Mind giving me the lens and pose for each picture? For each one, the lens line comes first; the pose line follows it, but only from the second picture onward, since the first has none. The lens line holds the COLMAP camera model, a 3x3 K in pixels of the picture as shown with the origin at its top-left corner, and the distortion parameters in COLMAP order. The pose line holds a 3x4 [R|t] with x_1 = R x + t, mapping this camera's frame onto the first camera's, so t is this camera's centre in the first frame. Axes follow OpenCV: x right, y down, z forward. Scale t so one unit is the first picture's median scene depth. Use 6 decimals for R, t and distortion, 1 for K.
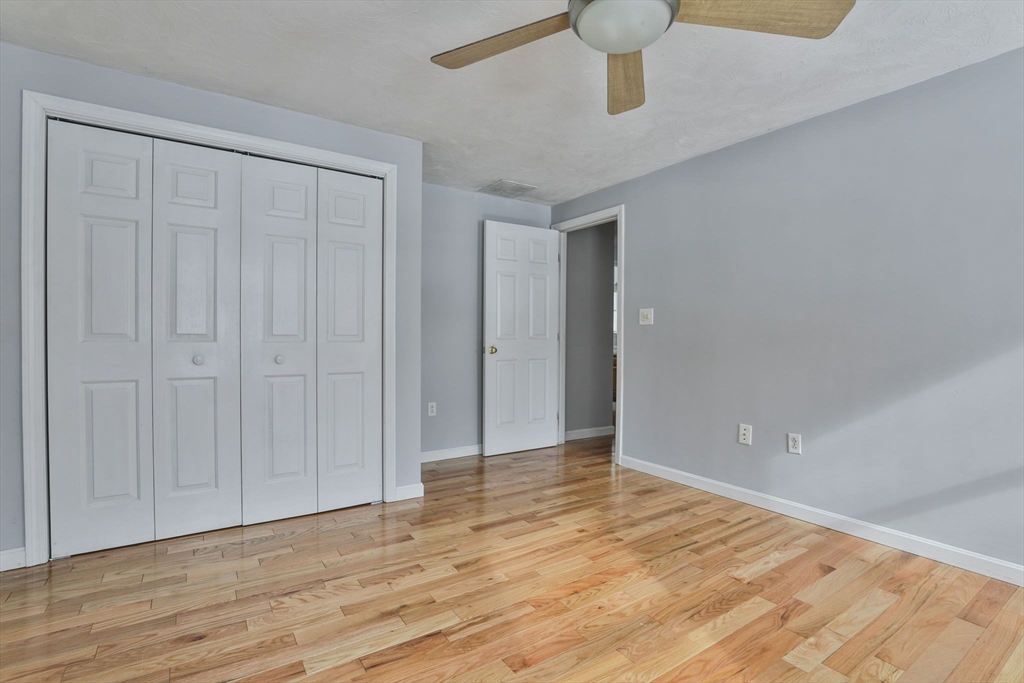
lens RADIAL K [[475.0, 0, 519.5], [0, 475.0, 338.8], [0, 0, 1]] dist [-0.046748, 0.013504]
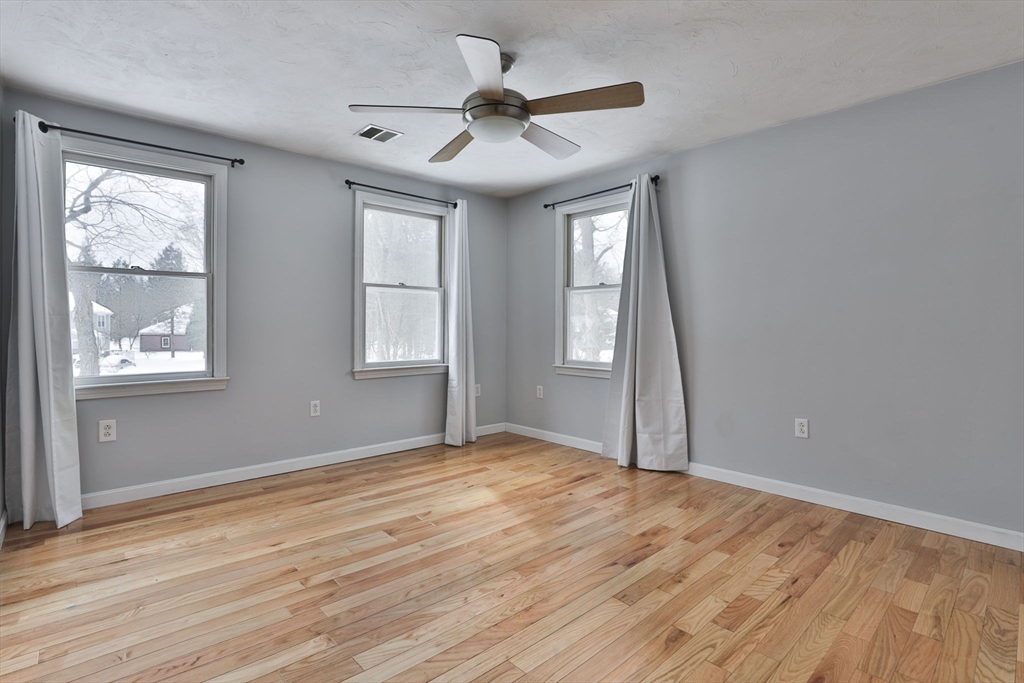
lens RADIAL K [[475.0, 0, 519.5], [0, 475.0, 338.8], [0, 0, 1]] dist [-0.046748, 0.013504]
pose [[-0.984959, -0.005543, -0.172701, 0.312926], [-0.011303, 0.999411, 0.032388, -0.024174], [0.172420, 0.033853, -0.984442, 1.989850]]
